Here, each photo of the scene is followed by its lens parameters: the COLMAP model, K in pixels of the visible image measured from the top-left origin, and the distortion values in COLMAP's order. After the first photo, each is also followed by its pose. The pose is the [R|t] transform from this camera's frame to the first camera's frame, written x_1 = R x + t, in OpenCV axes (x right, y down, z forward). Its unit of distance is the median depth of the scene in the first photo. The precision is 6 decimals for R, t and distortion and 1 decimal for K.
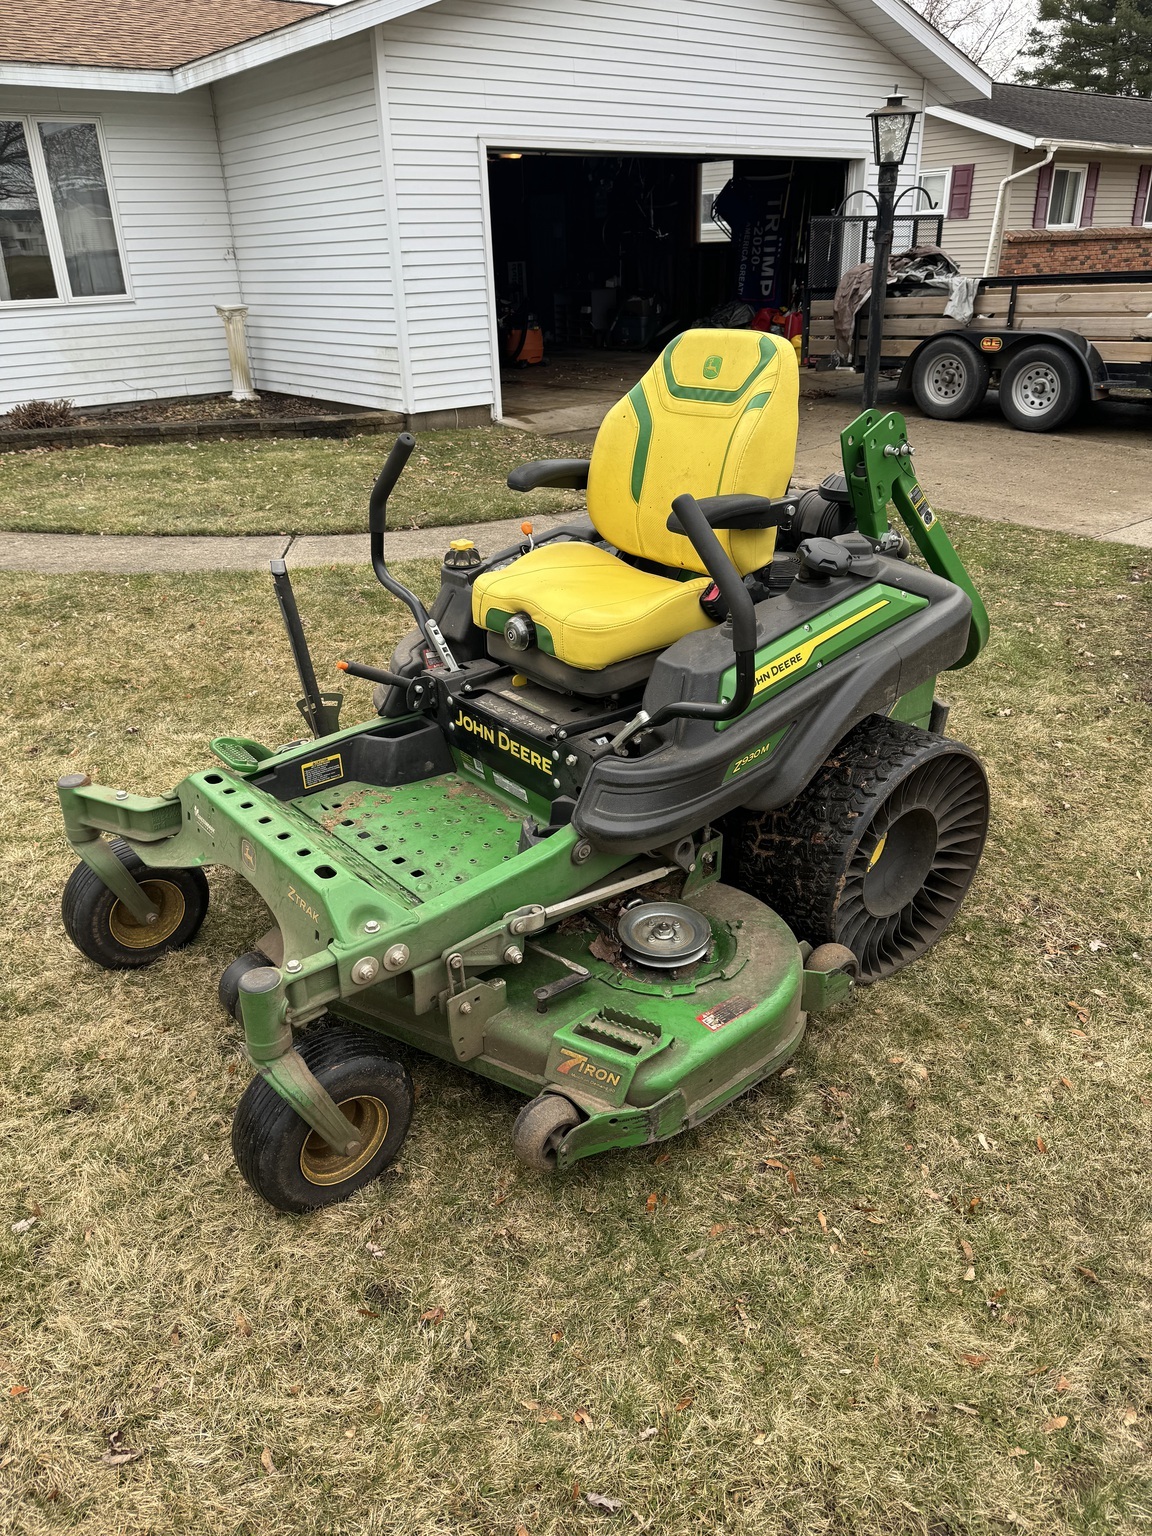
lens RADIAL K [[1074.6, 0, 571.9], [0, 1074.6, 776.5], [0, 0, 1]] dist [0.018133, -0.027259]
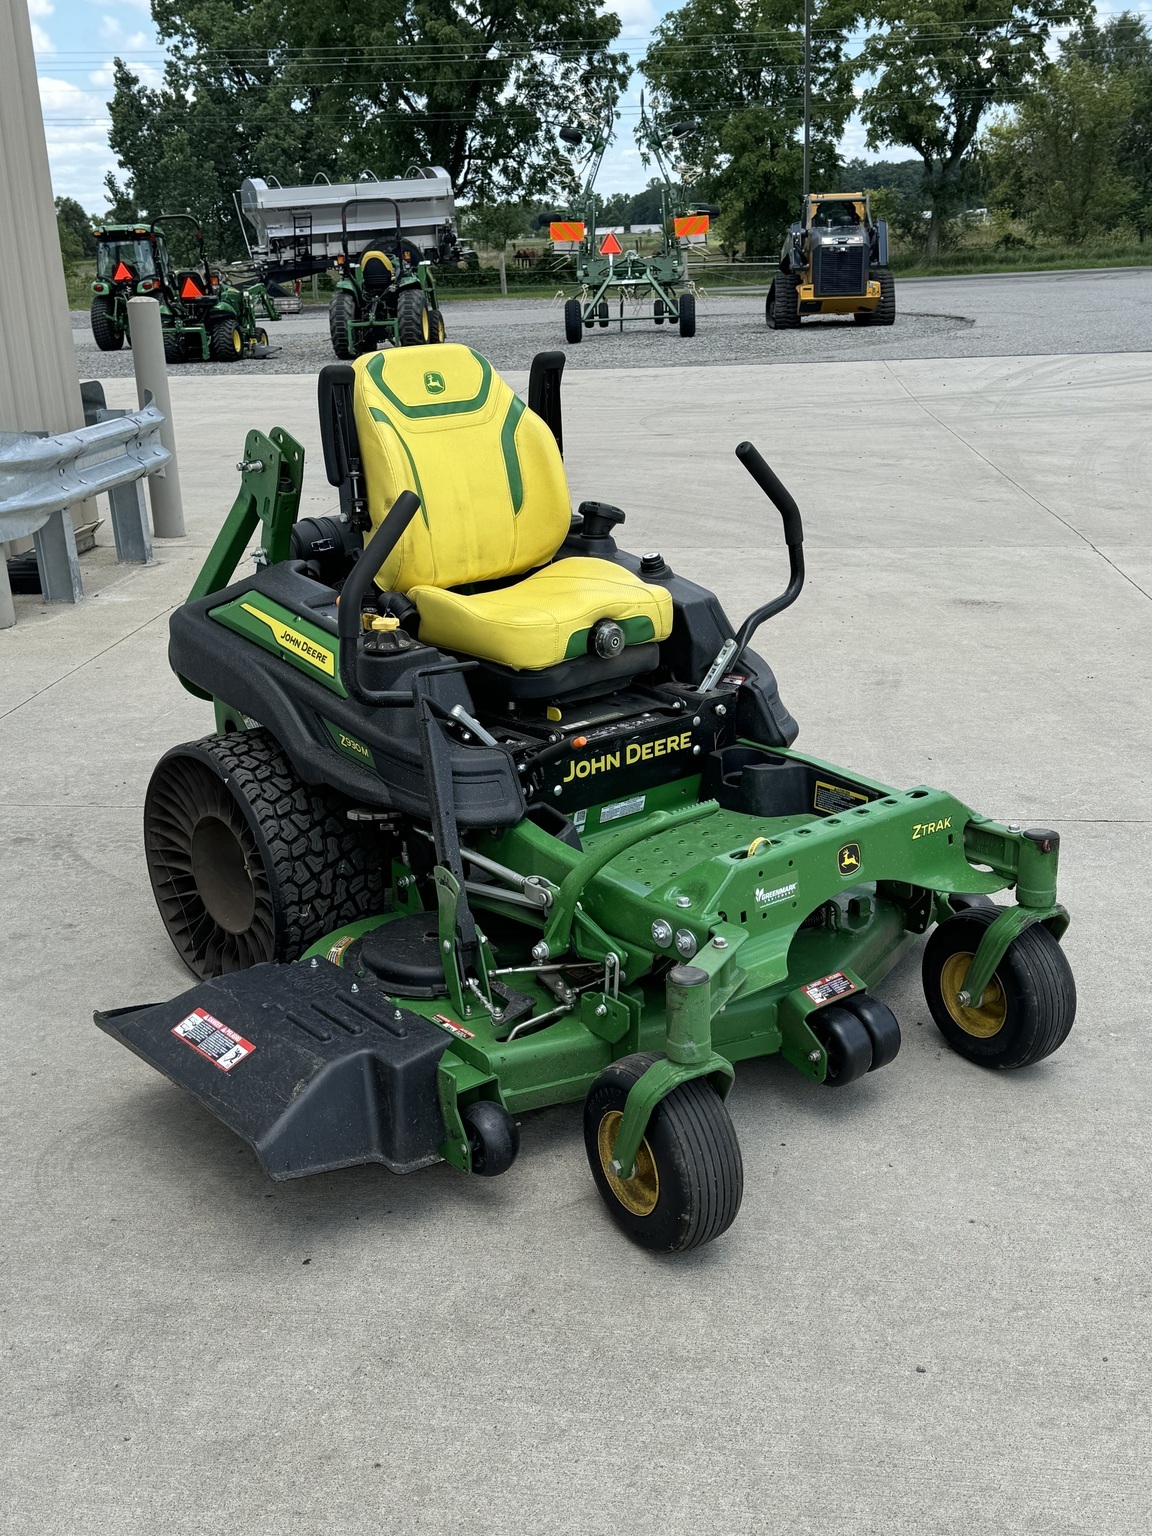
lens RADIAL K [[1686.1, 0, 618.0], [0, 1686.1, 771.9], [0, 0, 1]] dist [-0.029731, -0.015722]
pose [[-0.046126, -0.295111, 0.954349, -1.406598], [0.454698, 0.844453, 0.283105, -0.421966], [-0.889450, 0.446999, 0.095235, 0.827896]]
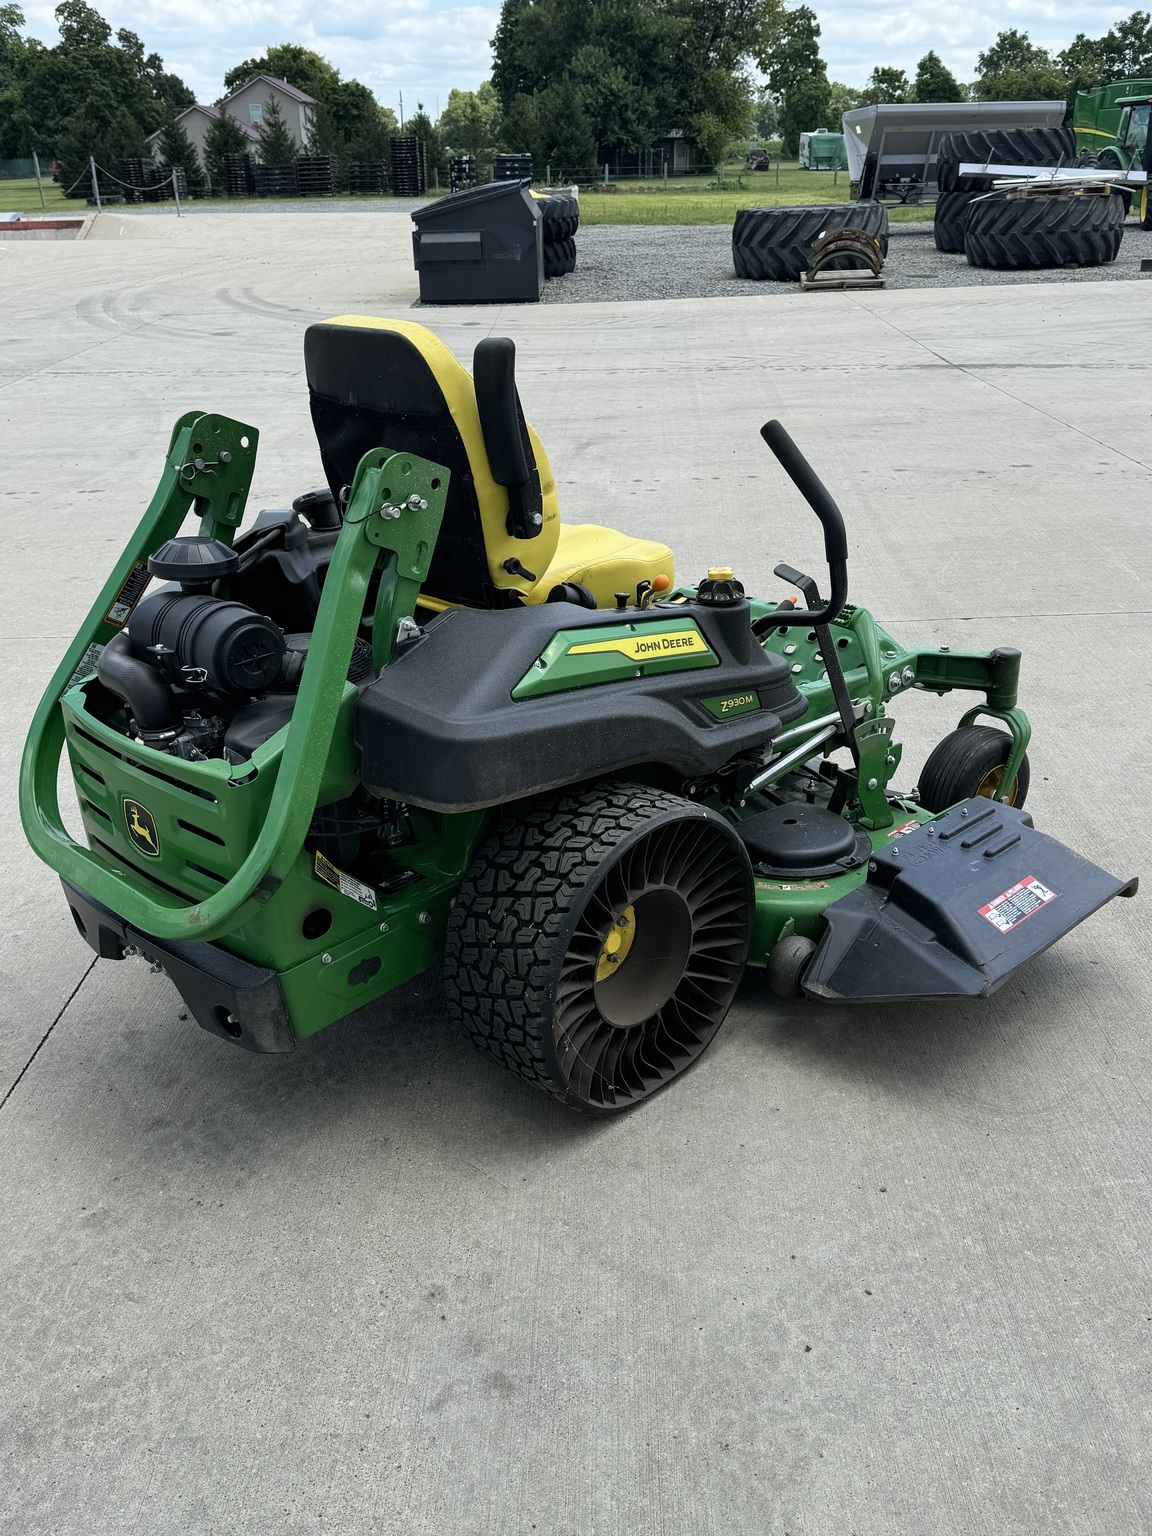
lens RADIAL K [[1347.8, 0, 606.0], [0, 1347.8, 769.7], [0, 0, 1]] dist [0.039217, -0.003225]
pose [[-0.991616, 0.082542, -0.099425, 0.094736], [-0.022883, 0.645085, 0.763768, -0.926670], [0.127181, 0.759640, -0.637787, 1.831970]]
